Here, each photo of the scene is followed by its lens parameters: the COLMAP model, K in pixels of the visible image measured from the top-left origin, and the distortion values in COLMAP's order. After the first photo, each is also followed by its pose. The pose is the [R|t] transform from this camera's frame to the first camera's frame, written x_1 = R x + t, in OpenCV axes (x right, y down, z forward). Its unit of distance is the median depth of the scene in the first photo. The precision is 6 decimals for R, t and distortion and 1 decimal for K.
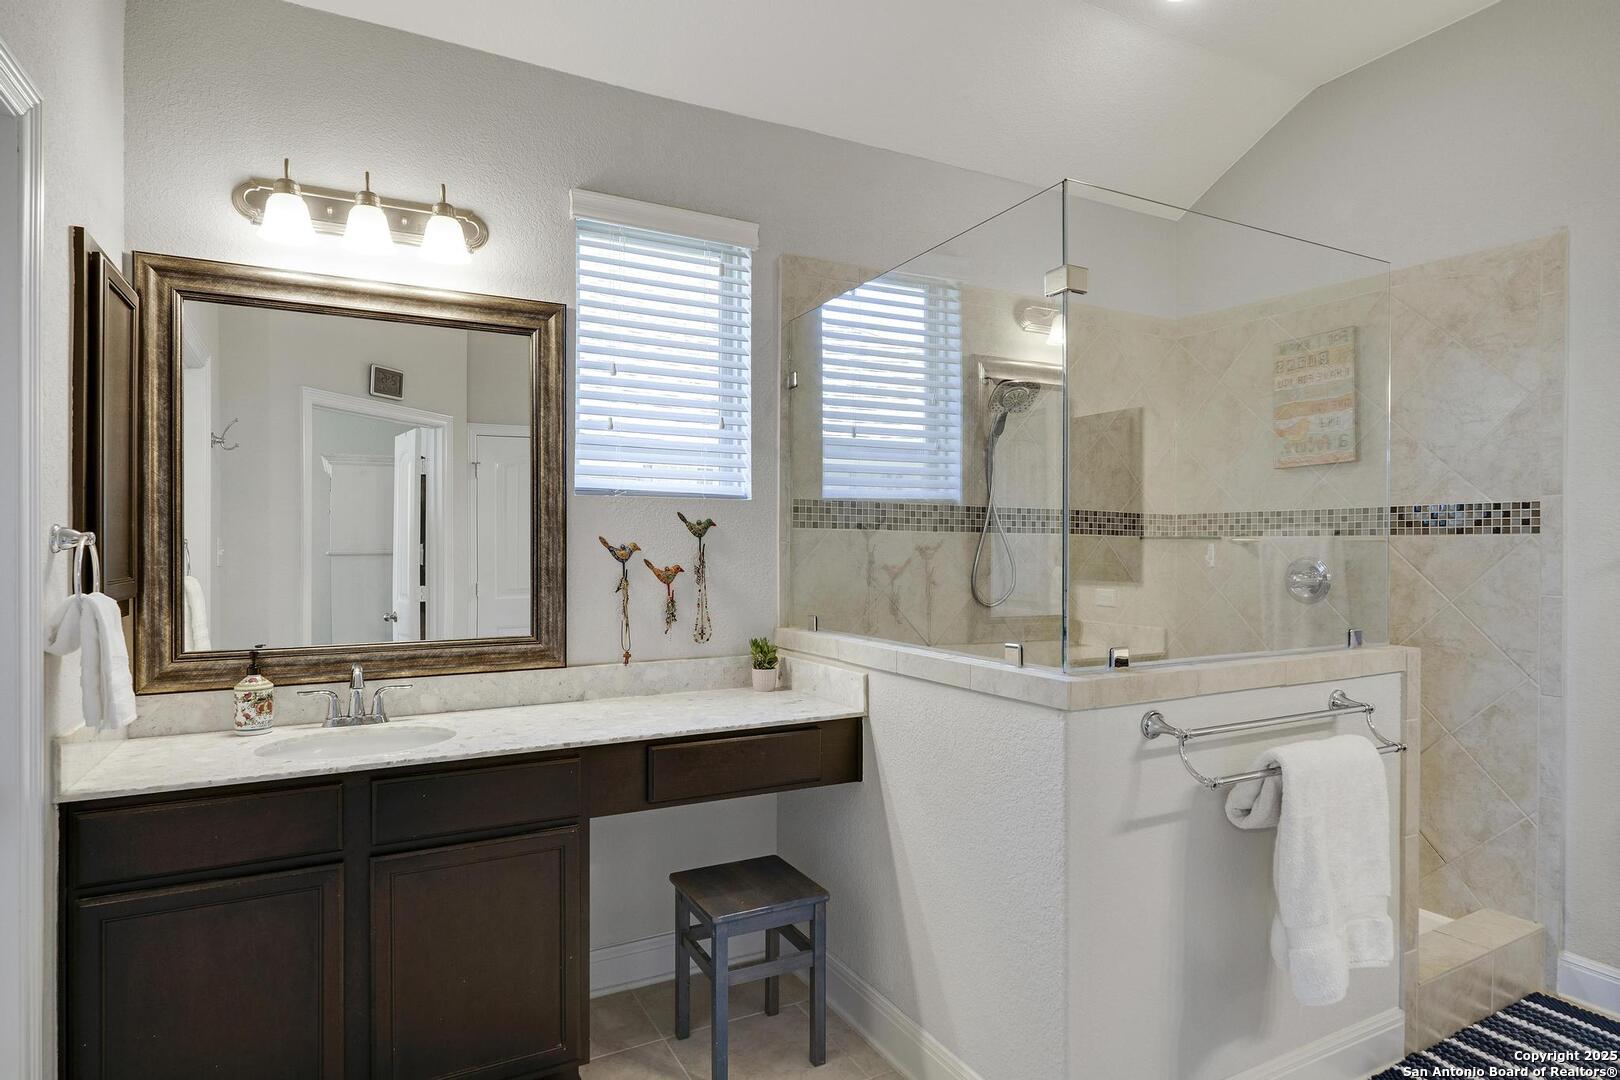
lens RADIAL K [[871.7, 0, 801.5], [0, 871.7, 544.7], [0, 0, 1]] dist [-0.003059, -0.000559]
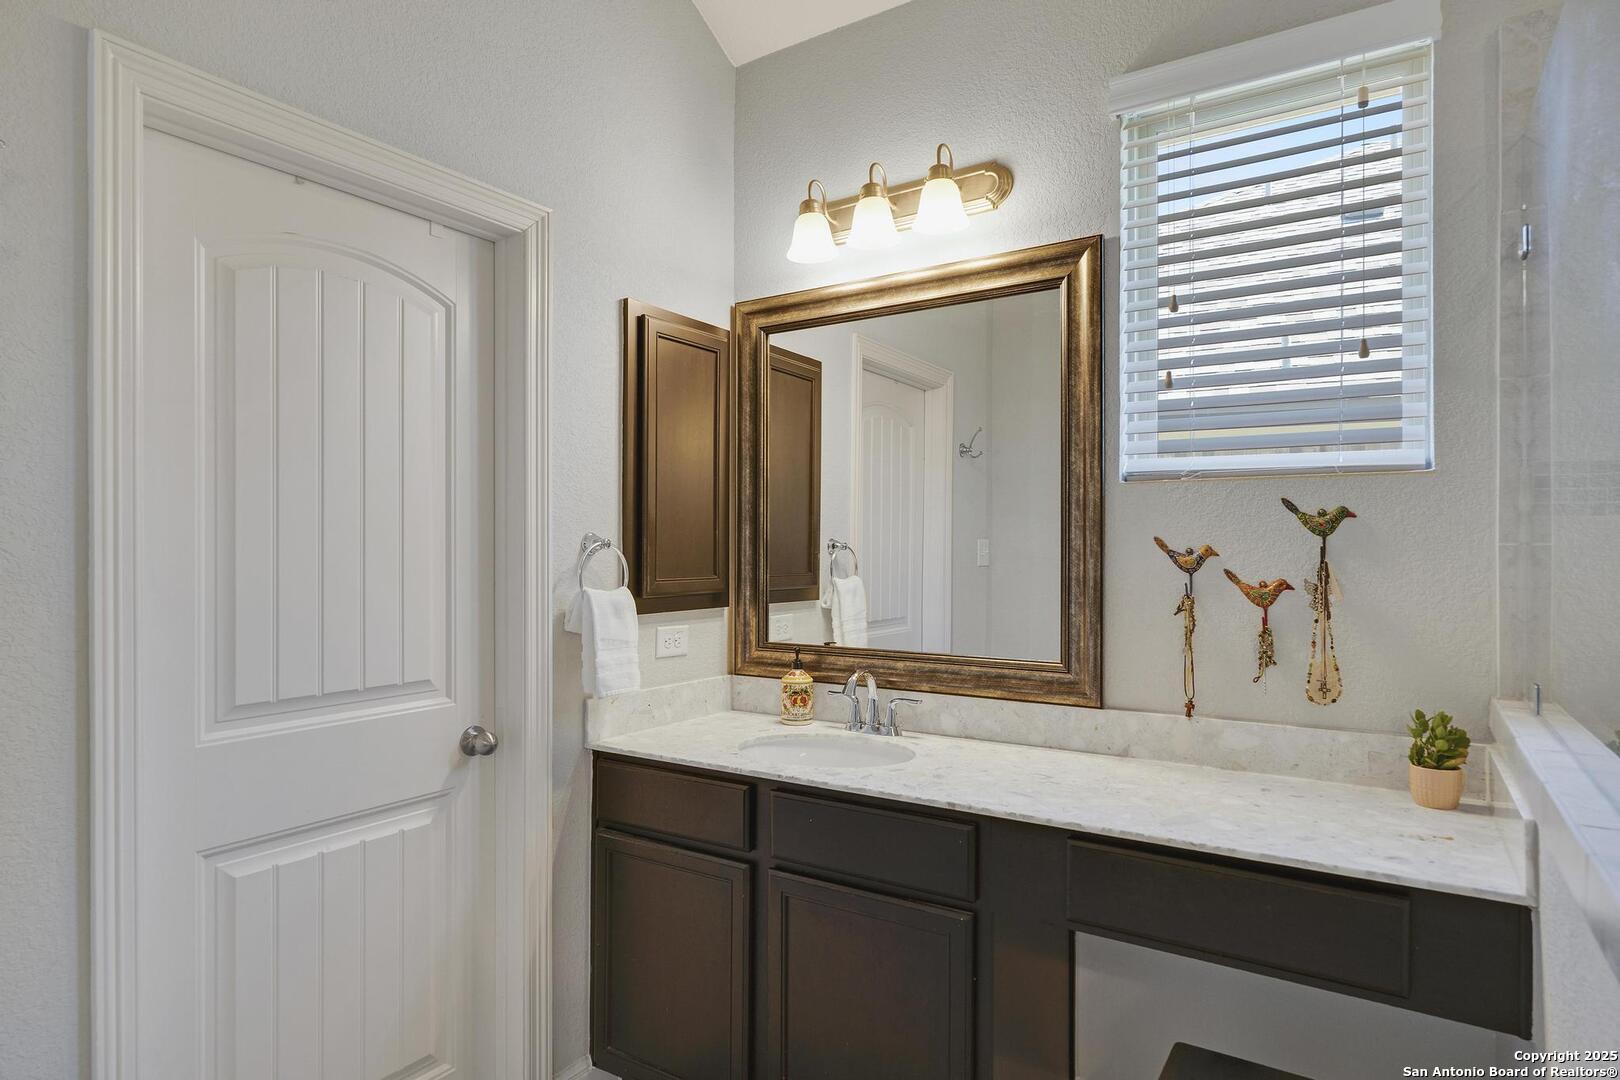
lens RADIAL K [[906.4, 0, 810.0], [0, 906.4, 540.0], [0, 0, 1]] dist [-0.001344, 0.000322]
pose [[0.488863, -0.007406, -0.872329, 0.299384], [0.001167, 0.999969, -0.007836, -0.001076], [0.872360, 0.002813, 0.488856, 0.388992]]
